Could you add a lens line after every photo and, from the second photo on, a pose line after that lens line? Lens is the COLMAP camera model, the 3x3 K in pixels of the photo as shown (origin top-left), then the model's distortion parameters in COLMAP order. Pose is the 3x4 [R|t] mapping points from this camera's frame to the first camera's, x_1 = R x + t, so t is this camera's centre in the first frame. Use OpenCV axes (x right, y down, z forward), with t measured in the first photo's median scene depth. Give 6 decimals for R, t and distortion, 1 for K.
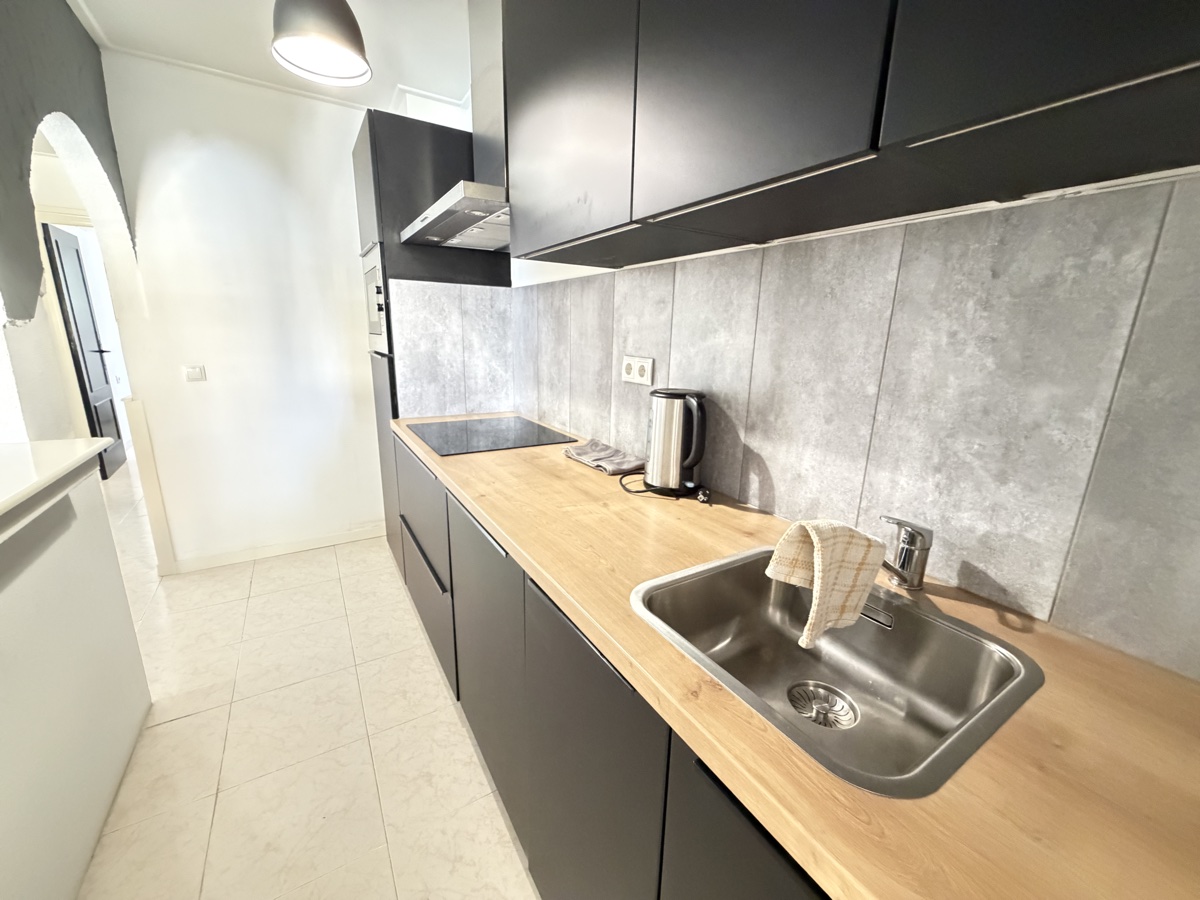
lens RADIAL K [[478.6, 0, 598.1], [0, 478.6, 451.2], [0, 0, 1]] dist [0.000471, -0.000074]
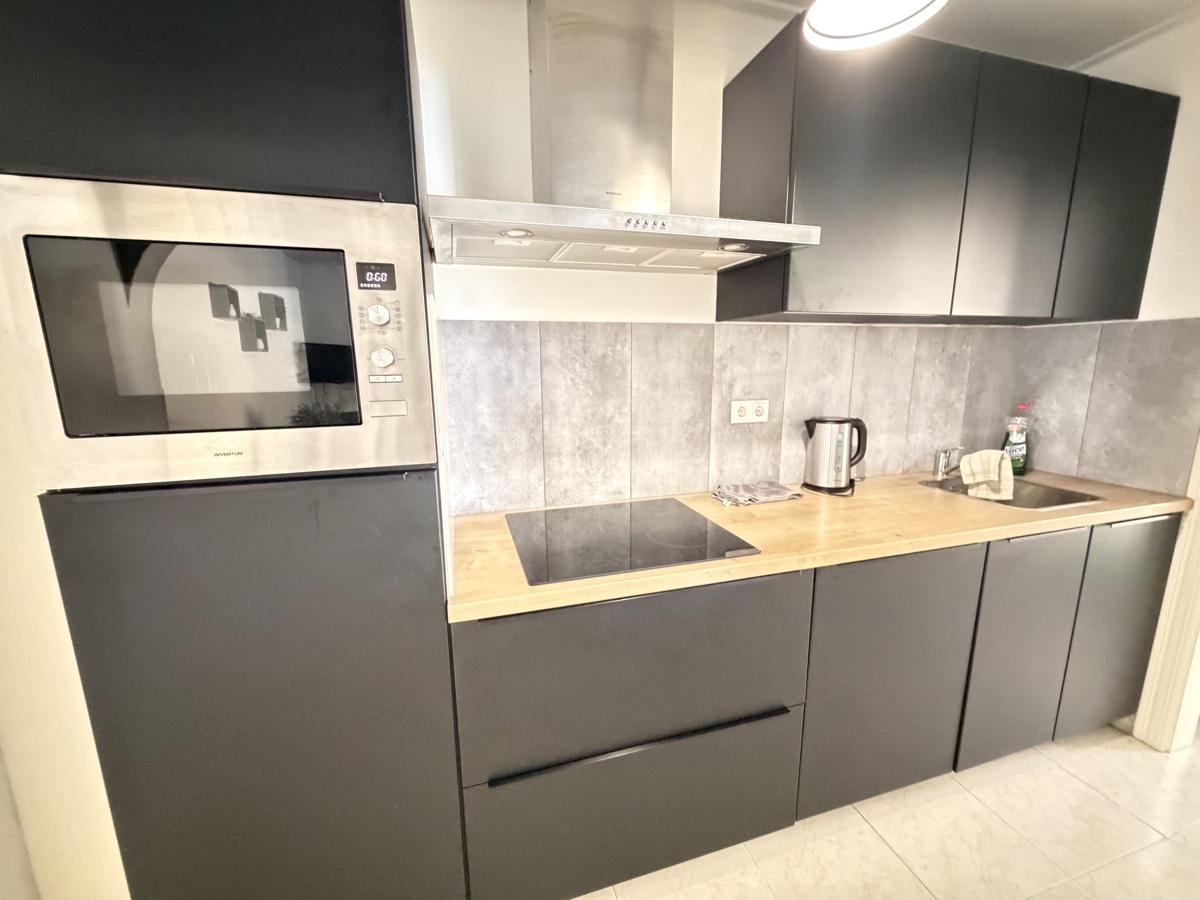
lens RADIAL K [[478.6, 0, 598.1], [0, 478.6, 451.2], [0, 0, 1]] dist [0.000471, -0.000074]
pose [[0.261309, -0.204874, 0.943263, -1.255674], [0.249329, 0.958379, 0.139087, -0.368468], [-0.932498, 0.198838, 0.301514, 1.133577]]
